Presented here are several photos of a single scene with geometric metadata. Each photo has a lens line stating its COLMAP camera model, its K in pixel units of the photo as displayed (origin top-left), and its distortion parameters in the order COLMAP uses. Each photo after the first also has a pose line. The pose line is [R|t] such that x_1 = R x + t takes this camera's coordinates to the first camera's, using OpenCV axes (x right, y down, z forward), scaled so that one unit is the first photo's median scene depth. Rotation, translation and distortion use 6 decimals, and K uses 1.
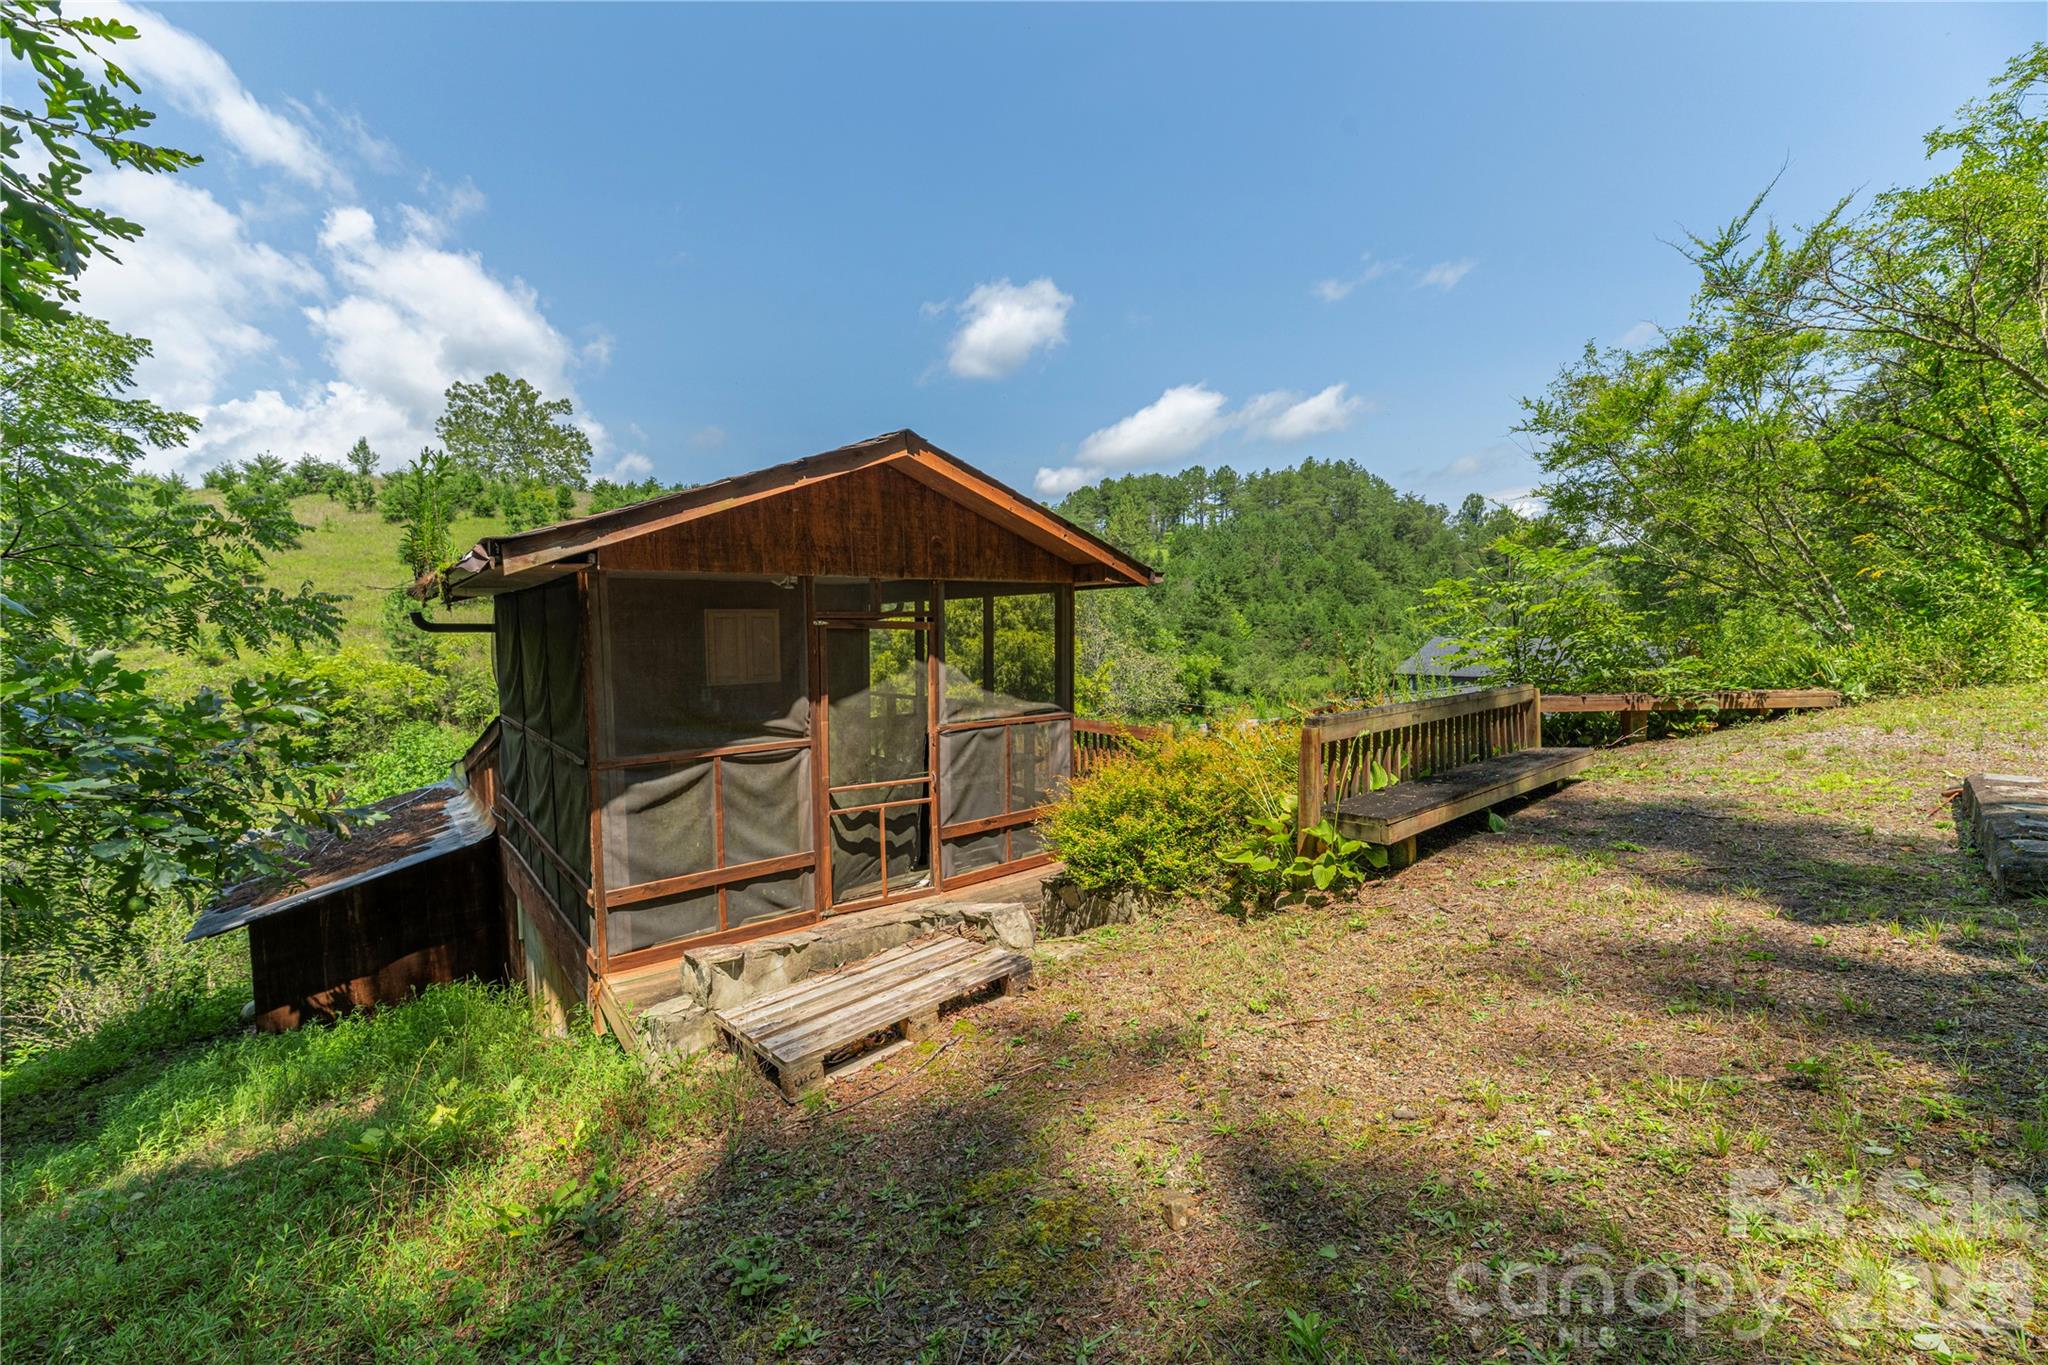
lens RADIAL K [[822.4, 0, 1033.1], [0, 822.4, 693.3], [0, 0, 1]] dist [-0.000242, 0.000057]
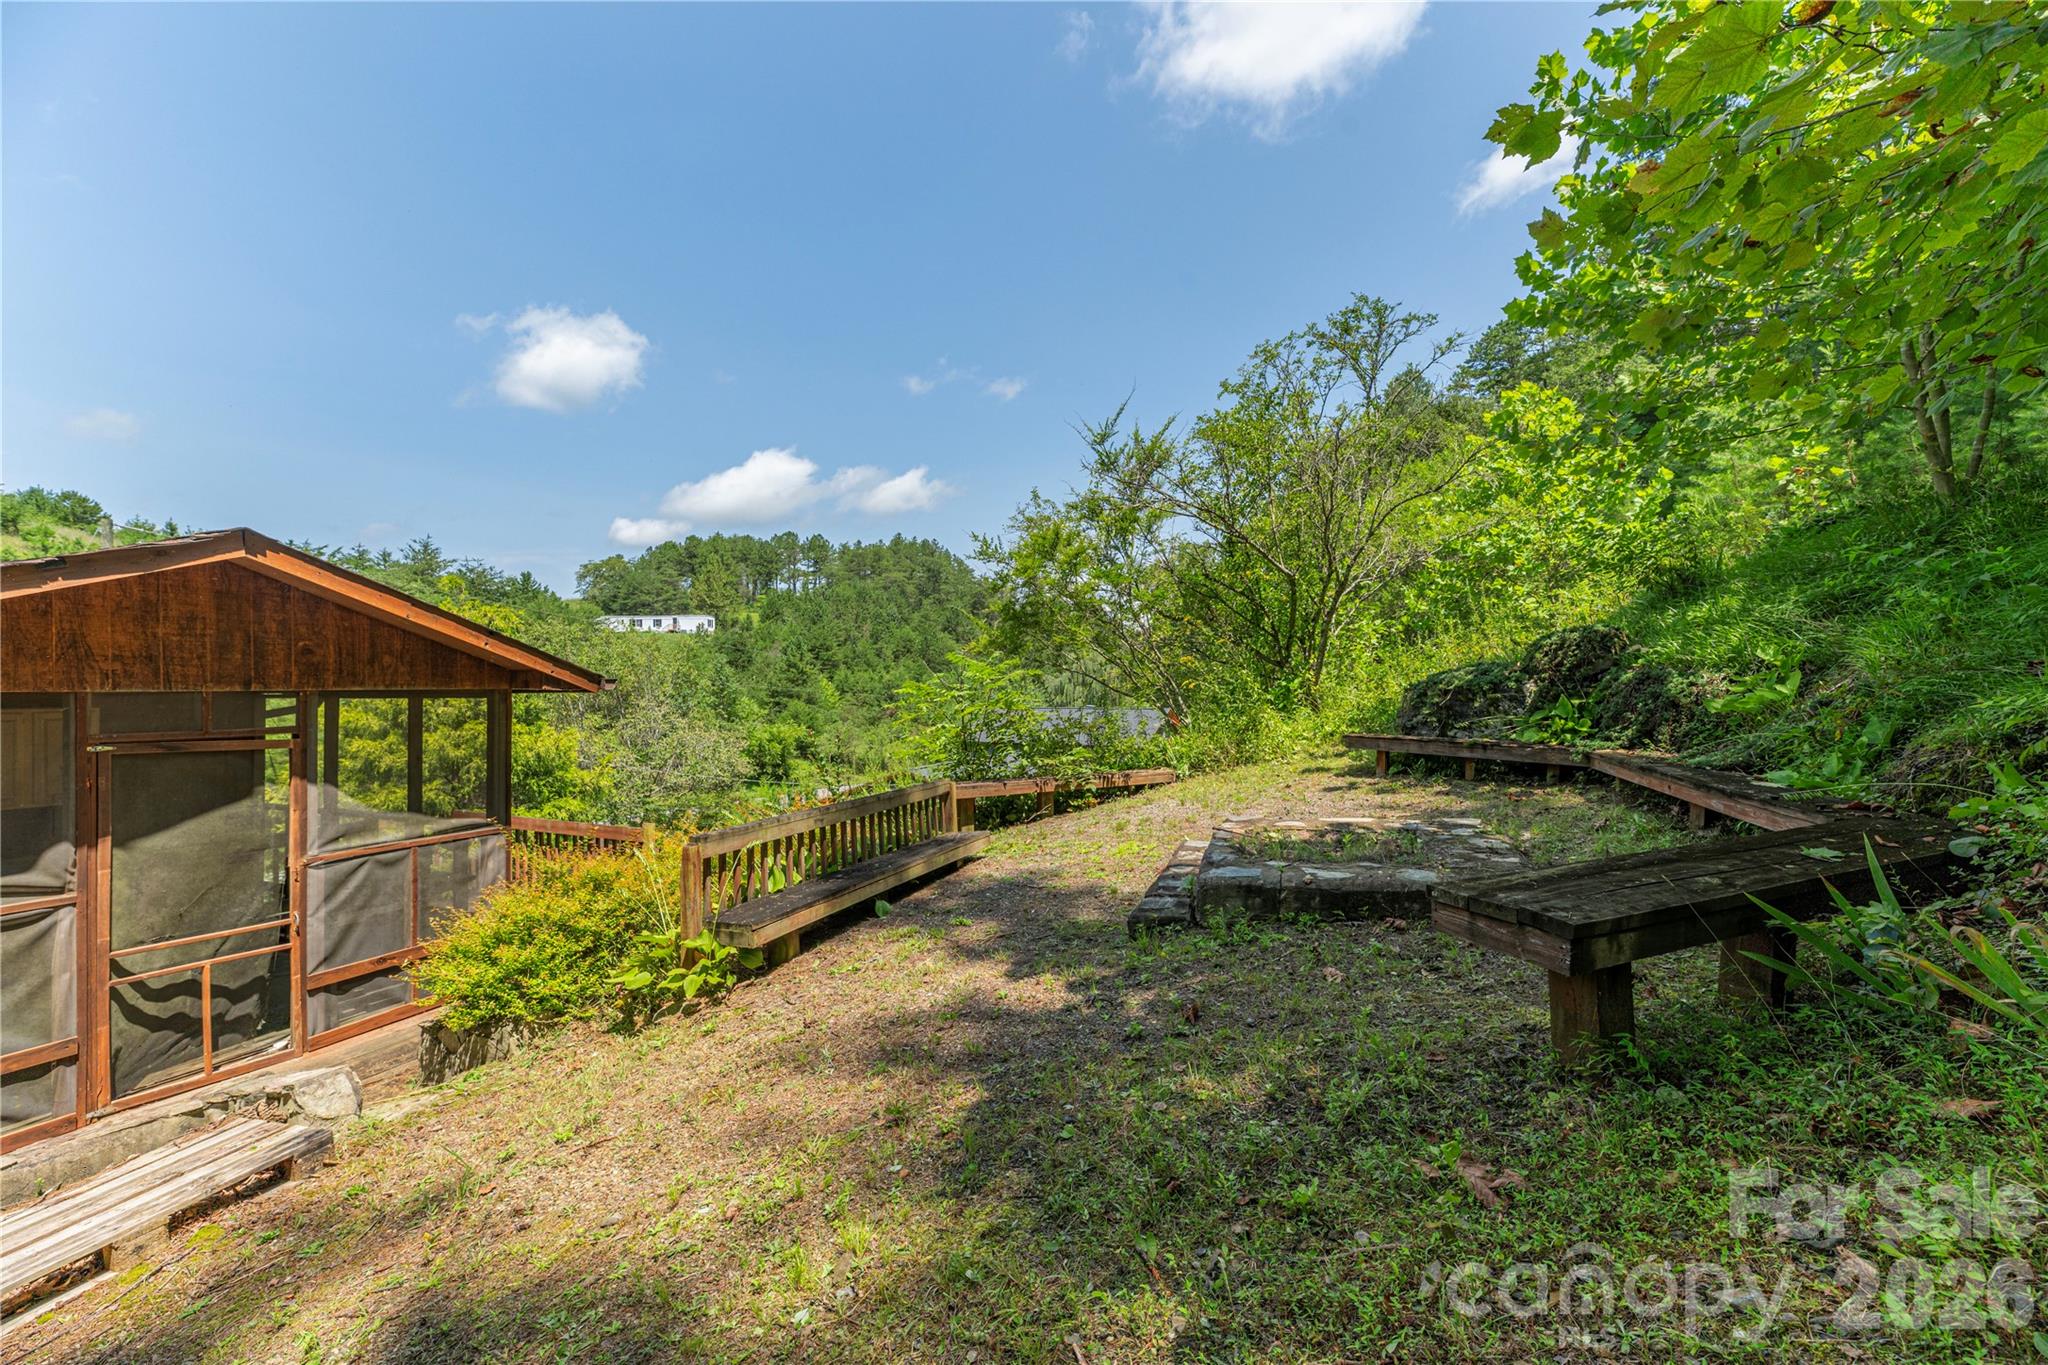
lens RADIAL K [[822.4, 0, 1033.1], [0, 822.4, 693.3], [0, 0, 1]] dist [-0.000242, 0.000057]
pose [[0.889009, 0.004896, 0.457863, 0.183052], [0.030627, 0.997068, -0.070128, -0.052671], [-0.456863, 0.076367, 0.886253, -0.144572]]
